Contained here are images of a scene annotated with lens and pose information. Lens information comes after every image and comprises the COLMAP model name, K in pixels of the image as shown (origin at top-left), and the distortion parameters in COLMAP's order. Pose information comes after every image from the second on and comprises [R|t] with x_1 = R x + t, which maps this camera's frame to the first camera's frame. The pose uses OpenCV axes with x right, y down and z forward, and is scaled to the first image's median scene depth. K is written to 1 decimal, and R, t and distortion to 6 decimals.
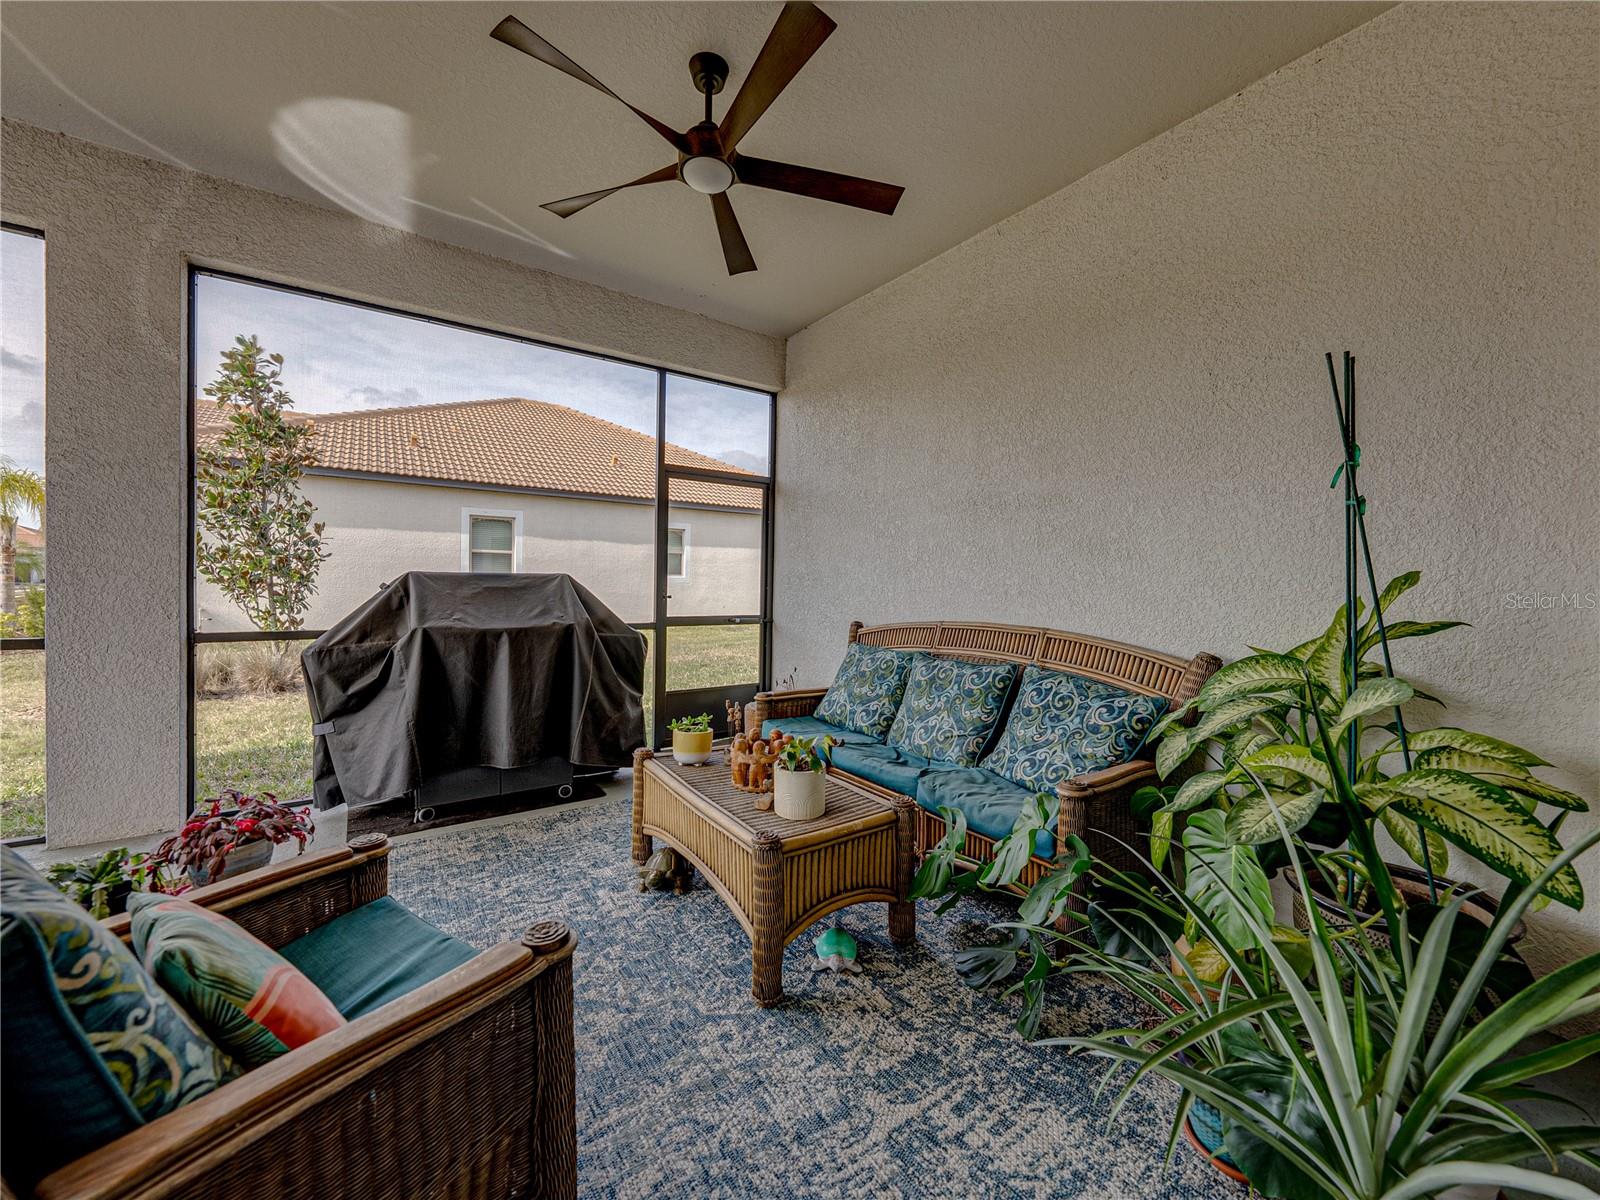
lens RADIAL K [[621.5, 0, 805.7], [0, 621.5, 597.8], [0, 0, 1]] dist [0.001416, 0.000082]
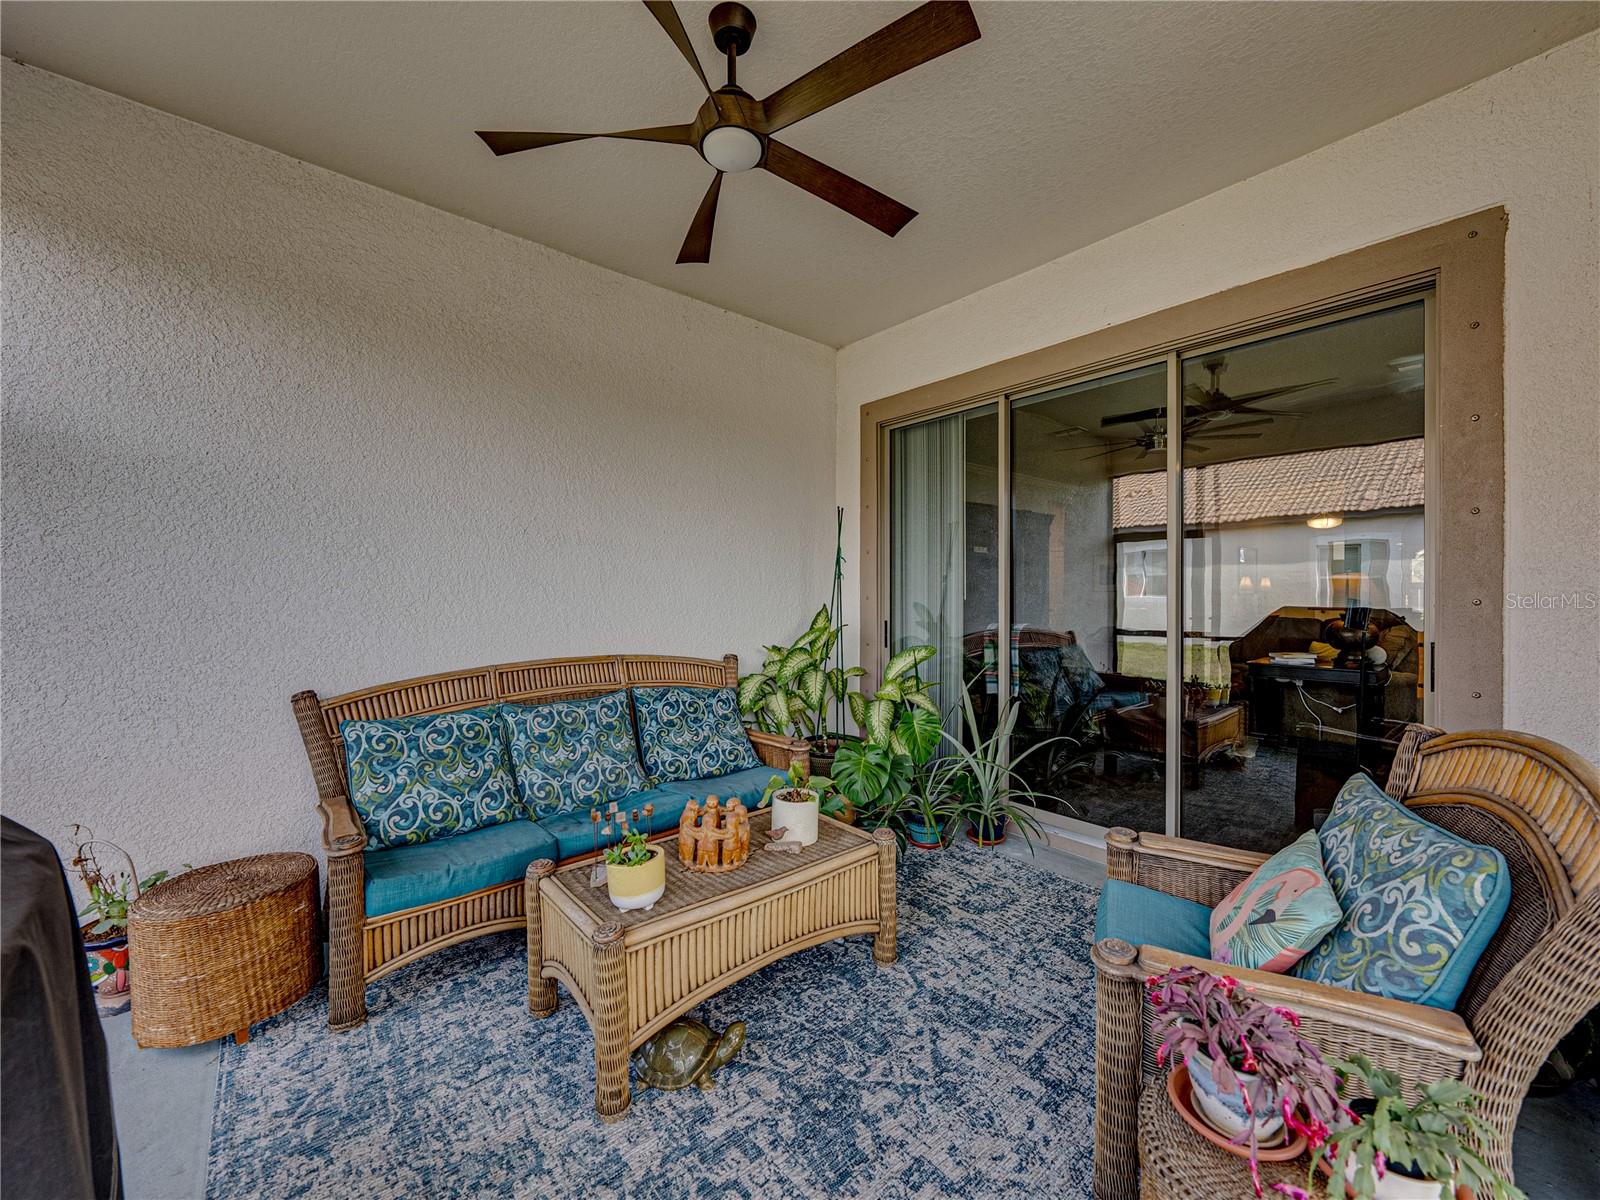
lens RADIAL K [[633.4, 0, 803.1], [0, 633.4, 588.1], [0, 0, 1]] dist [-0.002199, 0.000125]
pose [[-0.099062, -0.018677, 0.994906, -0.591876], [0.020934, 0.999563, 0.020849, -0.066660], [-0.994861, 0.022892, -0.098628, 0.573492]]
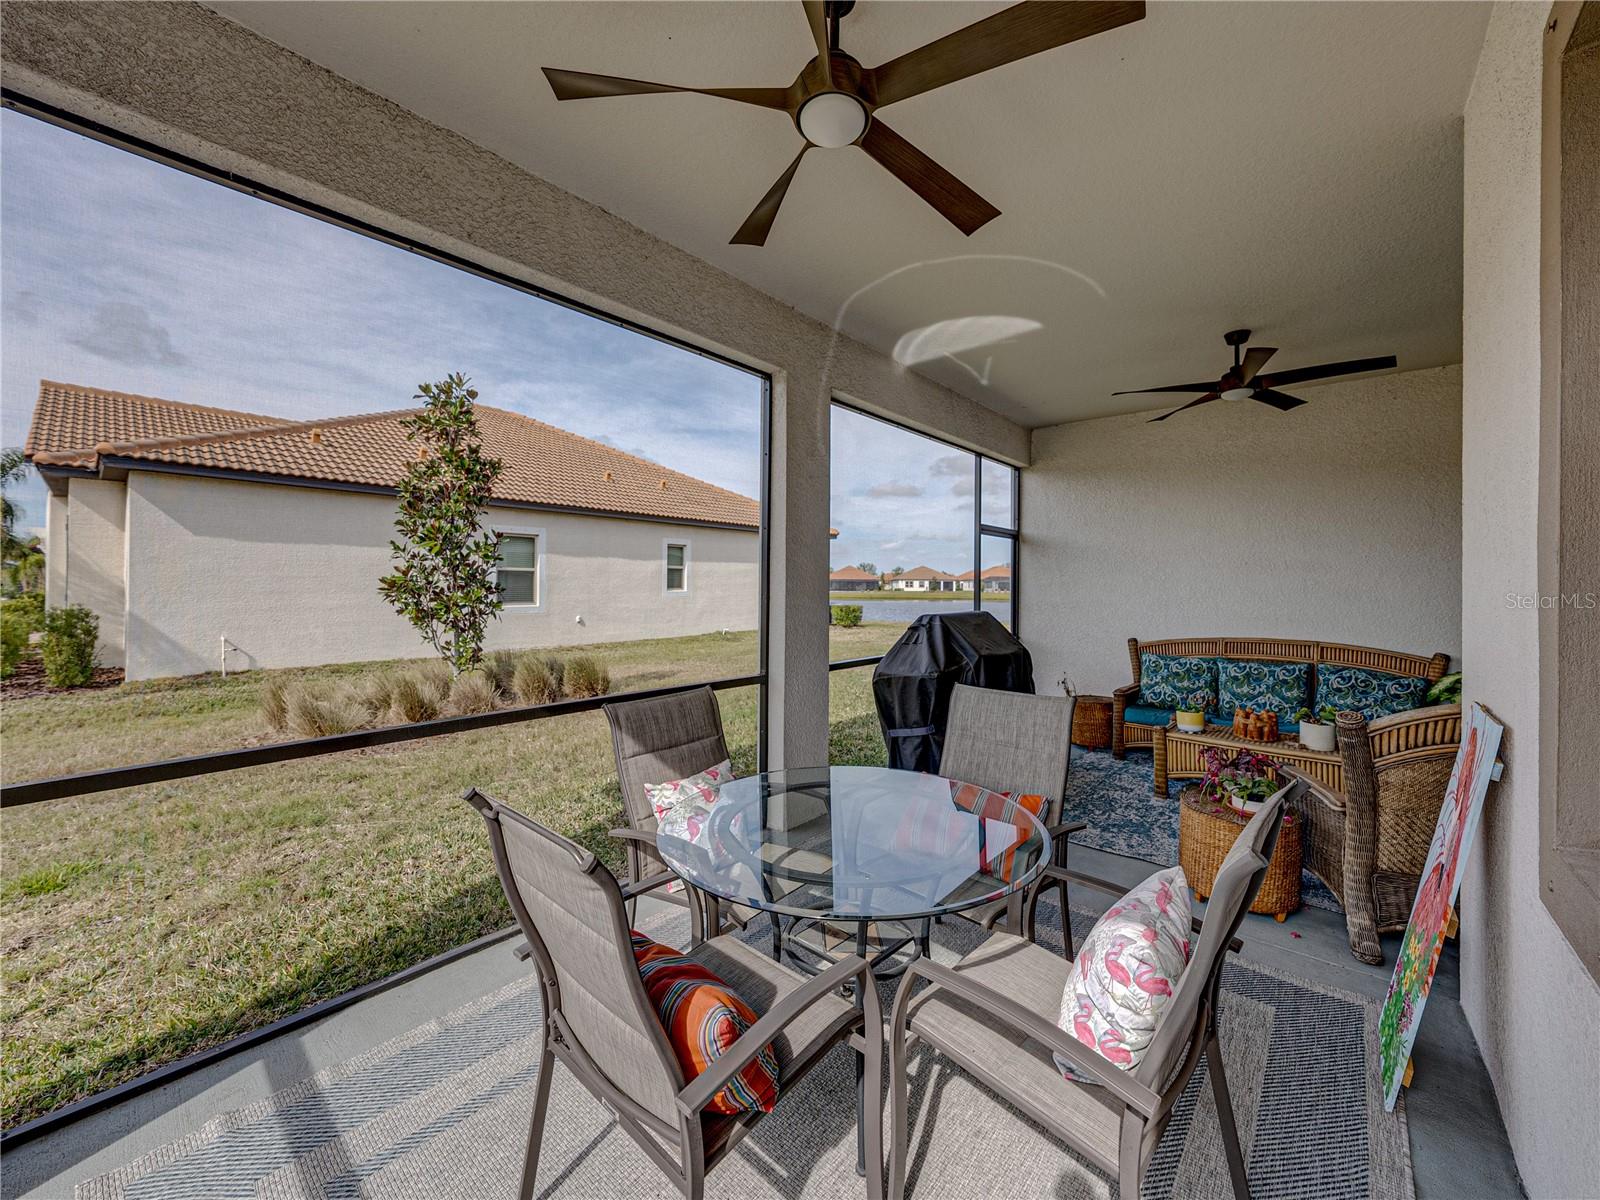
lens RADIAL K [[633.4, 0, 803.1], [0, 633.4, 588.1], [0, 0, 1]] dist [-0.002199, 0.000125]
pose [[0.970544, -0.009324, 0.240742, -1.028904], [0.014504, 0.999700, -0.019752, -0.061191], [-0.240486, 0.022662, 0.970388, -0.254278]]
